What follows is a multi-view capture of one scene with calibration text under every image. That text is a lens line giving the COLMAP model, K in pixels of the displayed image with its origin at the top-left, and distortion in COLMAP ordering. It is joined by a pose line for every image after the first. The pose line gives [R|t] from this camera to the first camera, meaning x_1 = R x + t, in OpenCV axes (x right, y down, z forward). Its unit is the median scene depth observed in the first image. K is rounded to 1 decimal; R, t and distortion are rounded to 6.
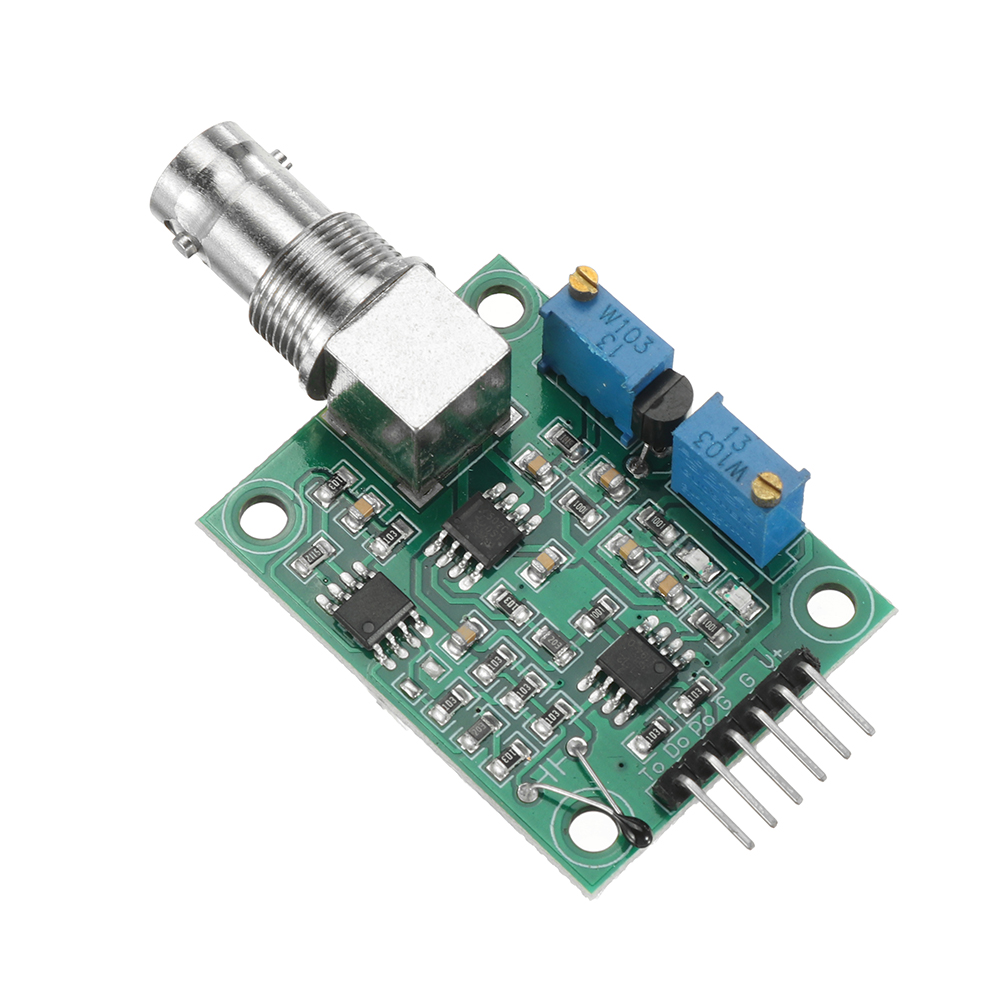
lens RADIAL K [[4672.1, 0, 500.0], [0, 4672.1, 500.0], [0, 0, 1]] dist [-0.202725, -2.400850]
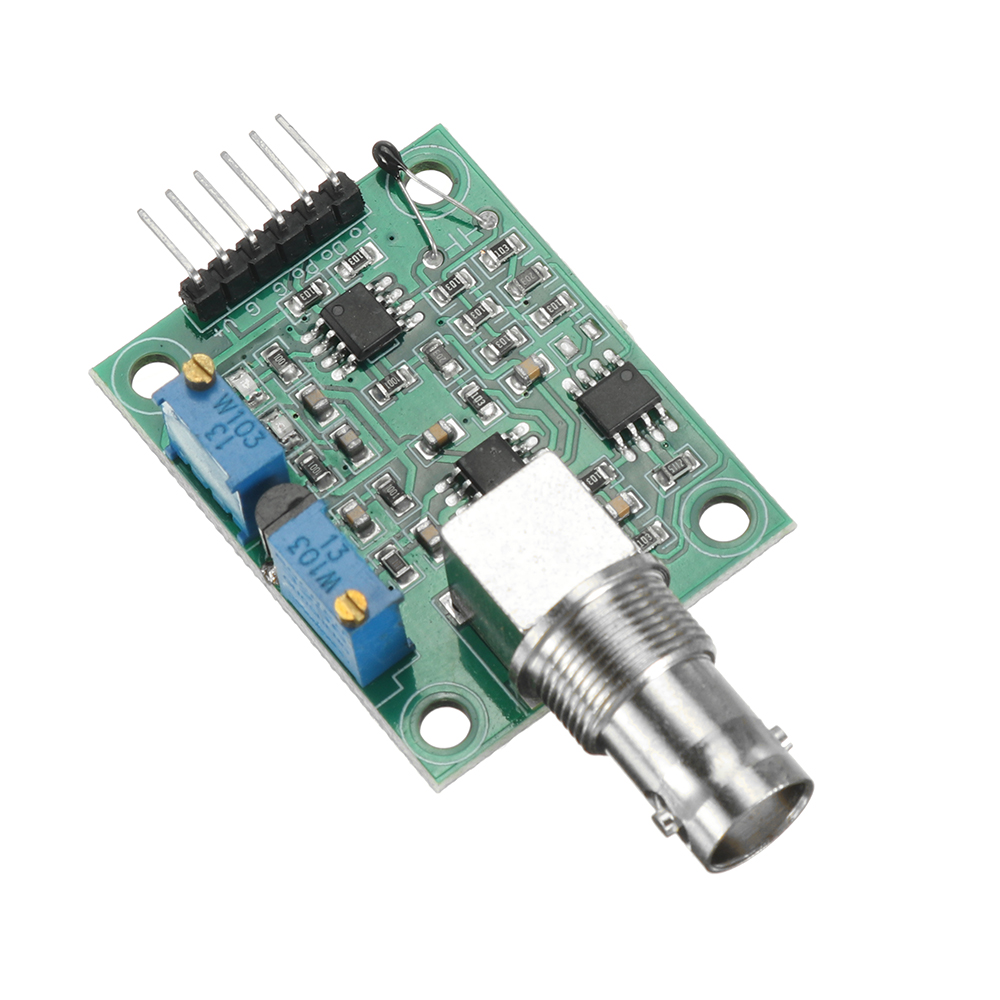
lens RADIAL K [[4672.1, 0, 500.0], [0, 4672.1, 500.0], [0, 0, 1]] dist [-0.202725, -2.400850]
pose [[-0.990512, -0.091955, 0.102126, -0.103495], [0.137416, -0.671046, 0.728570, -0.700742], [0.001535, 0.735691, 0.677316, 0.357578]]
